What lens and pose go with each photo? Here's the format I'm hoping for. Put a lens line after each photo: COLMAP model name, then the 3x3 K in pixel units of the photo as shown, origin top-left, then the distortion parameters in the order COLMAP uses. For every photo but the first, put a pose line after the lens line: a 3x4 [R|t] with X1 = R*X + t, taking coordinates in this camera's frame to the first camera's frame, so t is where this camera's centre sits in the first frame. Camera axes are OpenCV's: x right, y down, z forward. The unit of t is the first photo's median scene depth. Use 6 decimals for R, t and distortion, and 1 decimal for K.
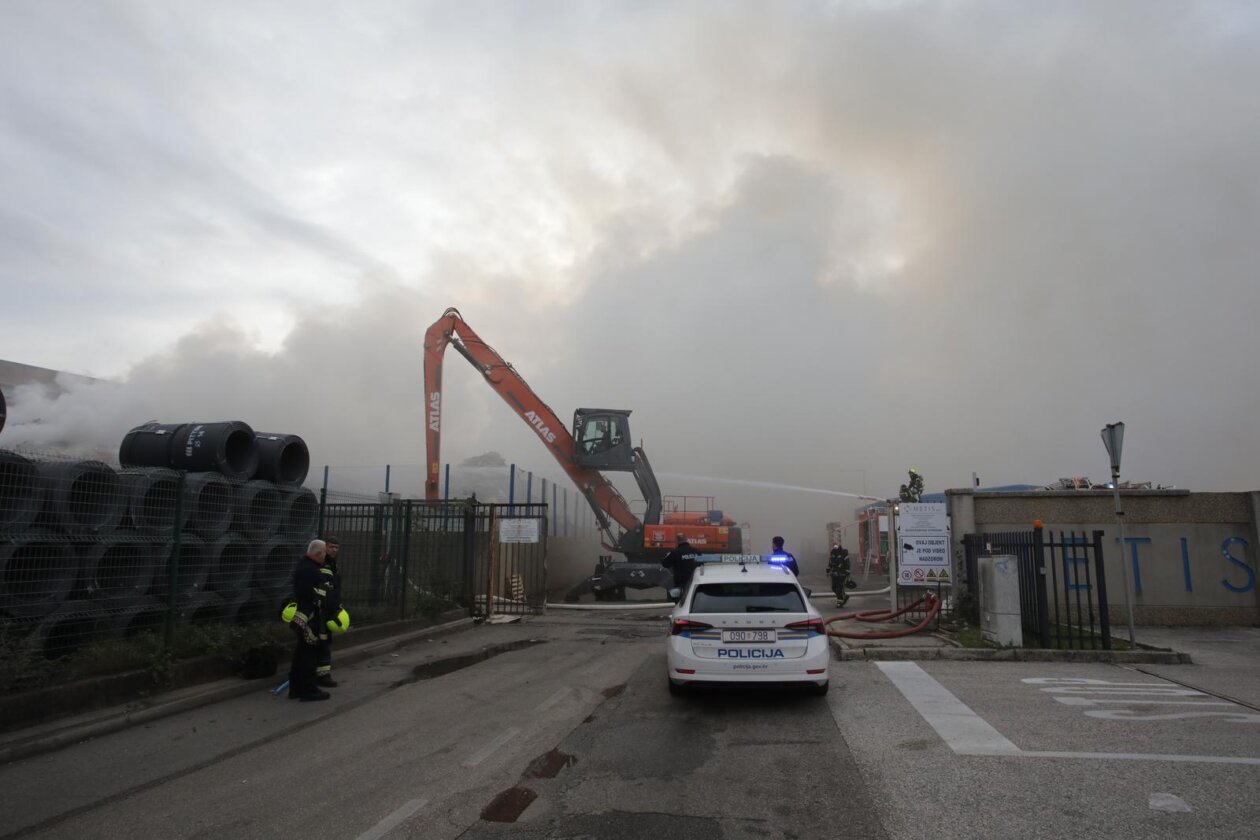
lens RADIAL K [[727.3, 0, 630.0], [0, 727.3, 420.0], [0, 0, 1]] dist [-0.073427, 0.049713]
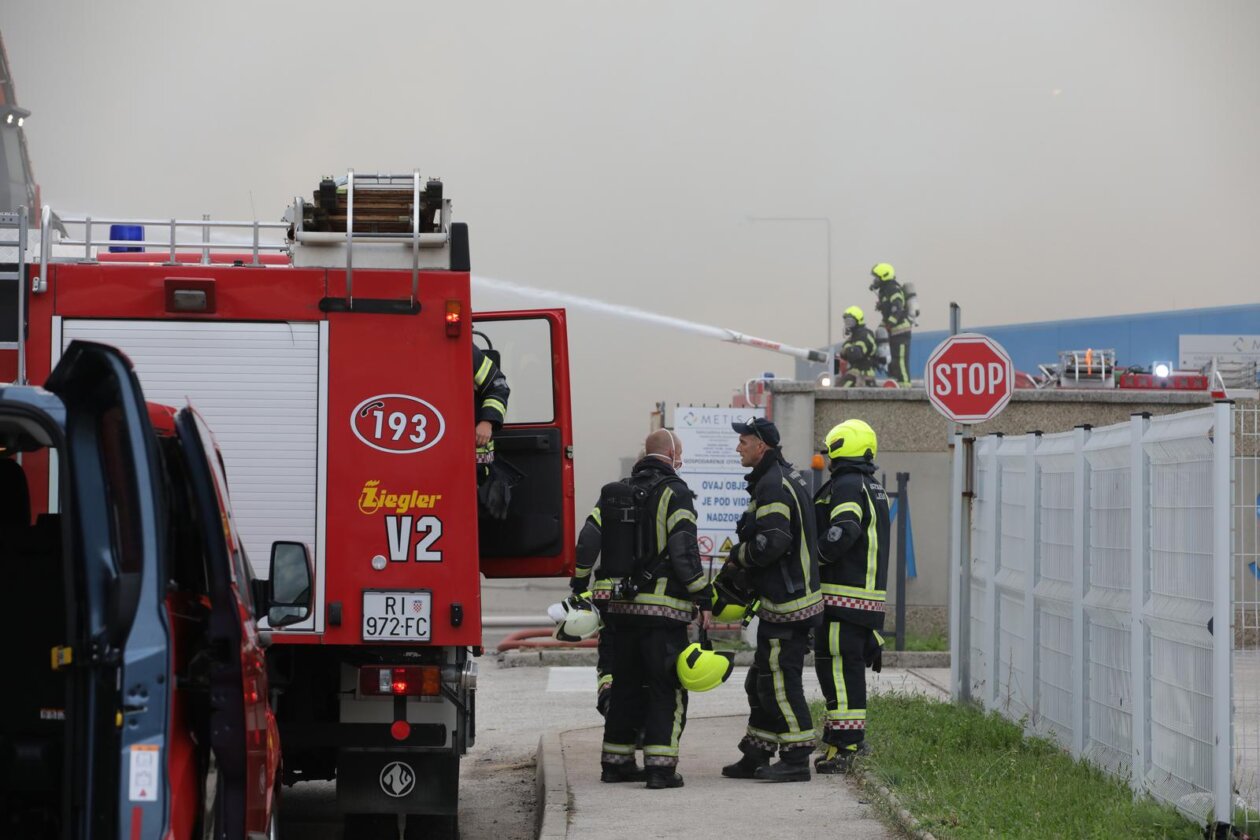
lens RADIAL K [[4827.4, 0, 630.0], [0, 4827.4, 420.0], [0, 0, 1]] dist [0.009910, 0.425622]
pose [[0.981140, 0.008245, 0.193122, -0.315086], [-0.039375, 0.986667, 0.157920, -0.417483], [-0.189245, -0.162546, 0.968383, -2.317968]]
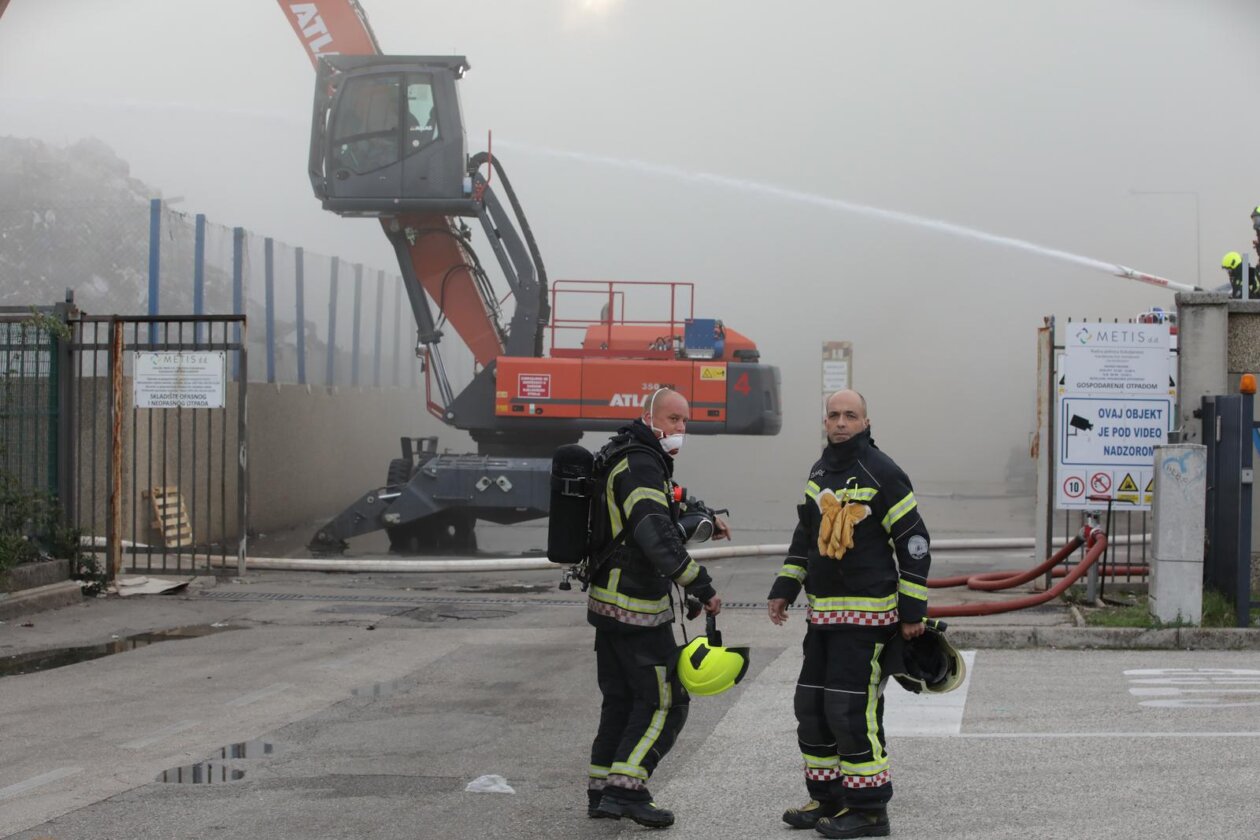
lens RADIAL K [[2584.3, 0, 630.3], [0, 2584.3, 479.9], [0, 0, 1]] dist [-0.291774, -0.369370]
pose [[0.999474, 0.001894, 0.032372, 0.066725], [-0.008316, 0.979878, 0.199426, -0.097338], [-0.031343, -0.199590, 0.979378, -0.520228]]
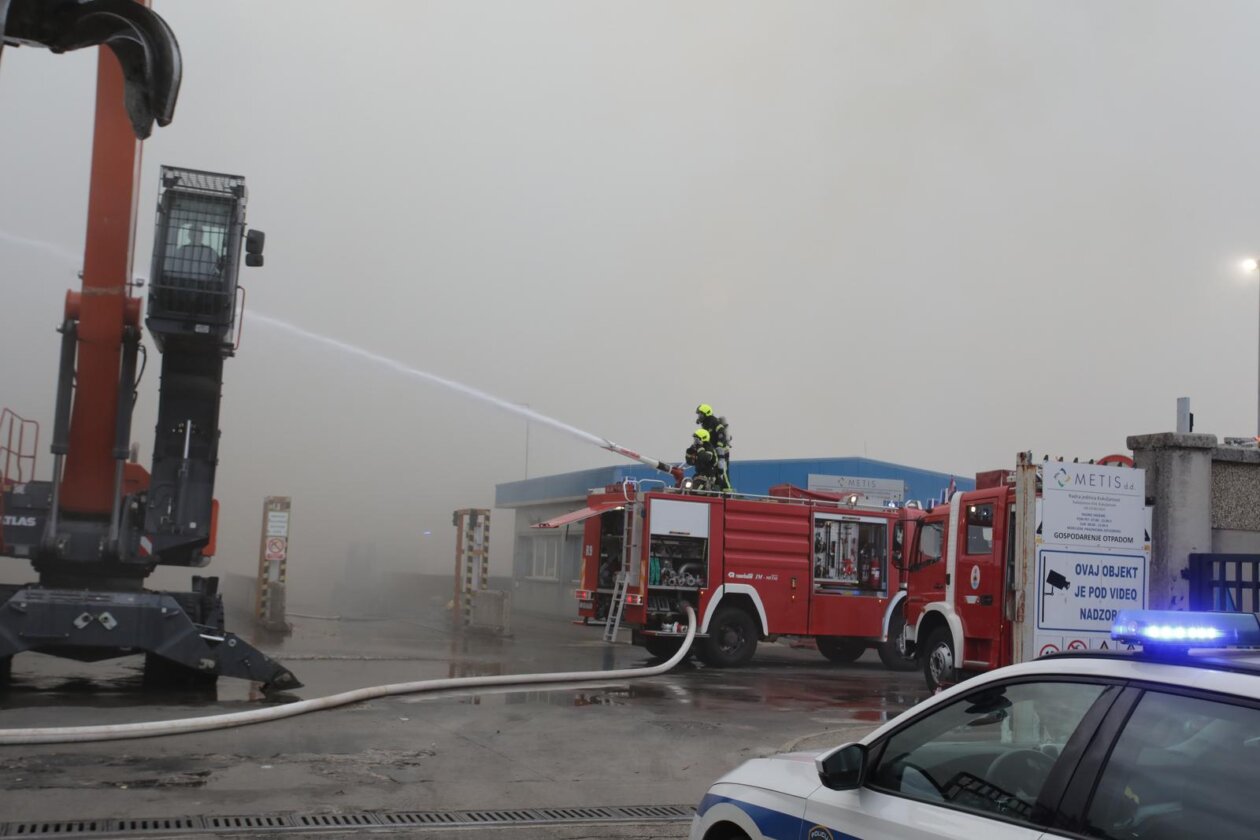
lens RADIAL K [[1367.0, 0, 630.0], [0, 1367.0, 420.0], [0, 0, 1]] dist [0.050546, -0.002664]
pose [[0.870005, 0.084779, 0.485700, -0.153586], [-0.120387, 0.991816, 0.042520, 0.093501], [-0.478120, -0.095465, 0.873091, 0.508852]]
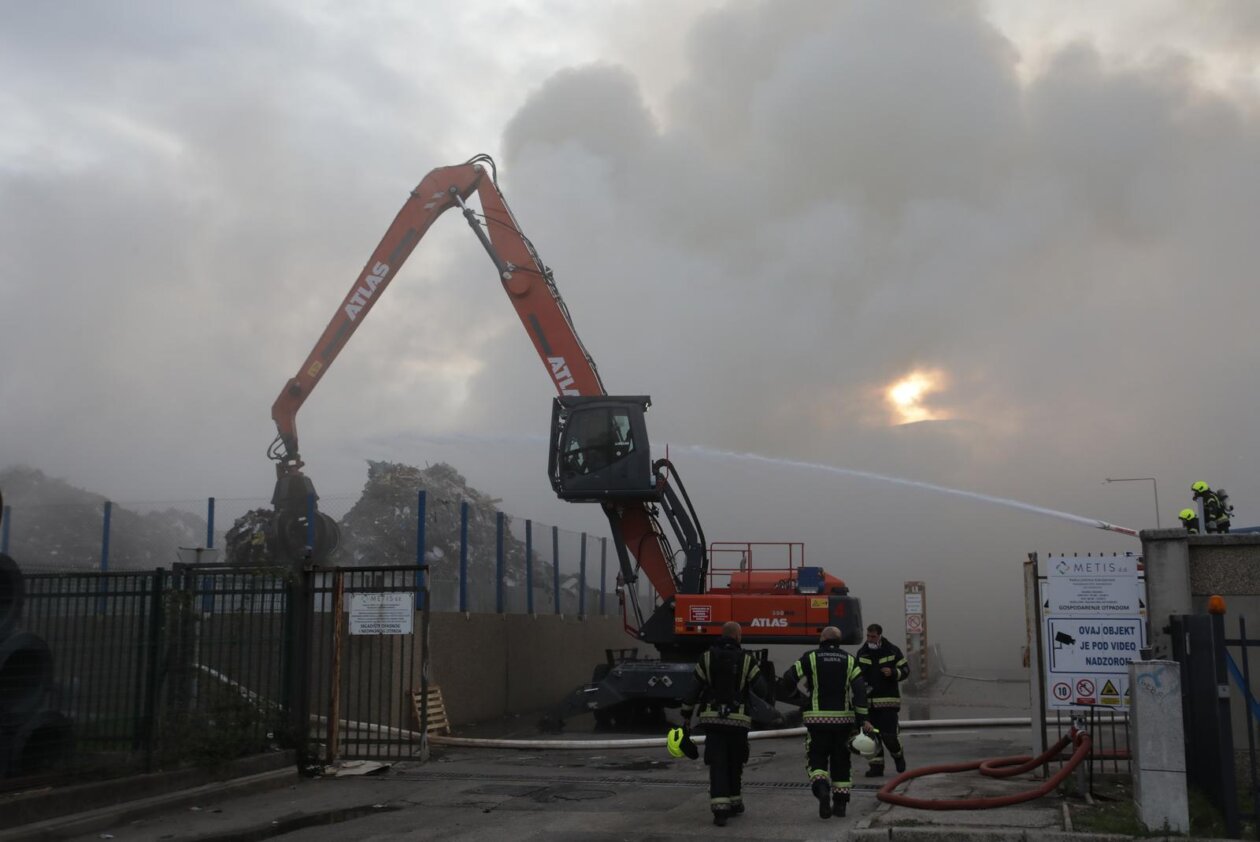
lens RADIAL K [[1357.5, 0, 625.8], [0, 1357.5, 421.7], [0, 0, 1]] dist [0.006265, 0.137520]
pose [[0.992668, -0.028545, -0.117452, 0.188652], [0.031479, 0.999235, 0.023204, -0.020212], [0.116700, -0.026731, 0.992807, -0.047501]]
